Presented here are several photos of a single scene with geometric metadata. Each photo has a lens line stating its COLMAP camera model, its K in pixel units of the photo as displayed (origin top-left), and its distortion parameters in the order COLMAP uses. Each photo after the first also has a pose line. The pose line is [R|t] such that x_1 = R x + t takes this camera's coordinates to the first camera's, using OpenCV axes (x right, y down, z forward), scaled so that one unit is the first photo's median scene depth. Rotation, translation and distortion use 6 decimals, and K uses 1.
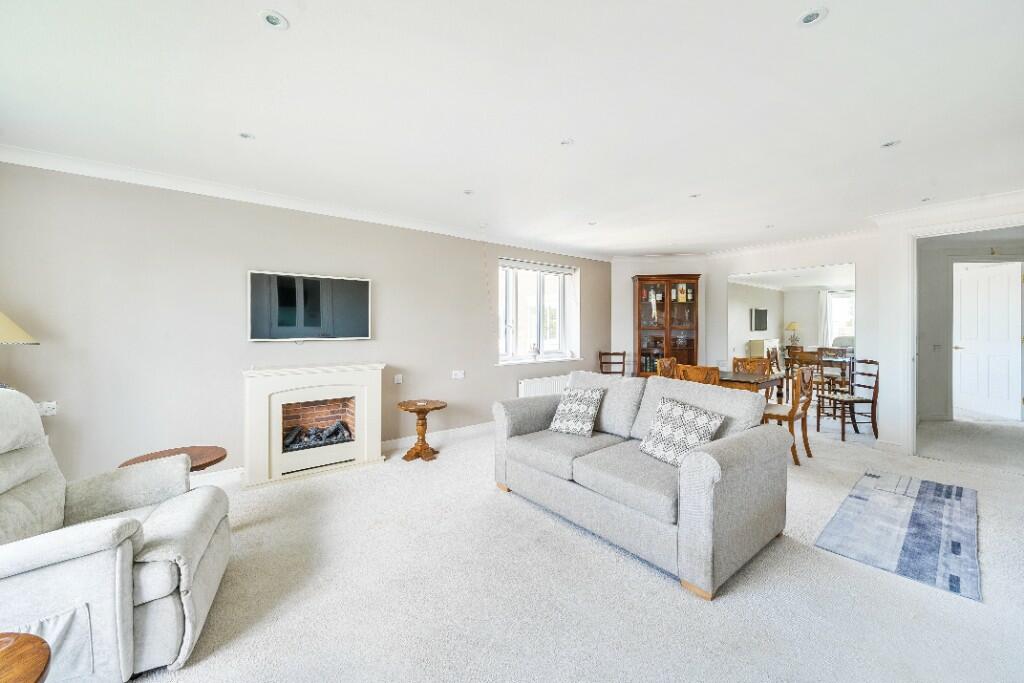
lens RADIAL K [[386.7, 0, 510.7], [0, 386.7, 334.7], [0, 0, 1]] dist [-0.001299, 0.000079]
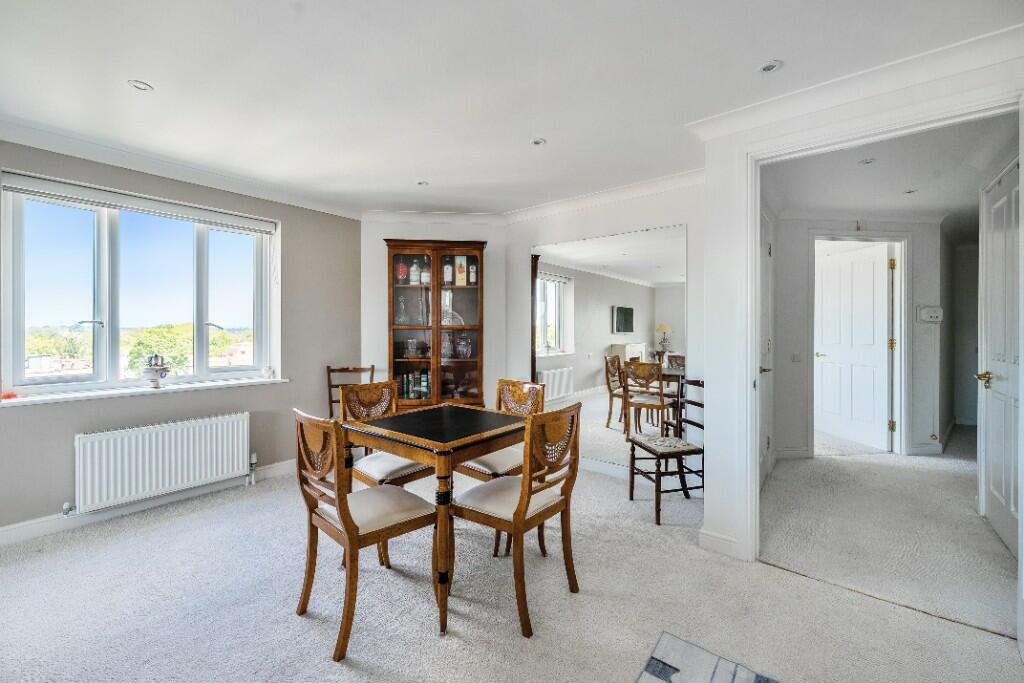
lens RADIAL K [[416.1, 0, 512.0], [0, 416.1, 341.5], [0, 0, 1]] dist [-0.000243, 0.000038]
pose [[0.974666, -0.002908, 0.223648, 0.379170], [0.000628, 0.999947, 0.010261, -0.001795], [-0.223666, -0.009861, 0.974616, 0.332108]]
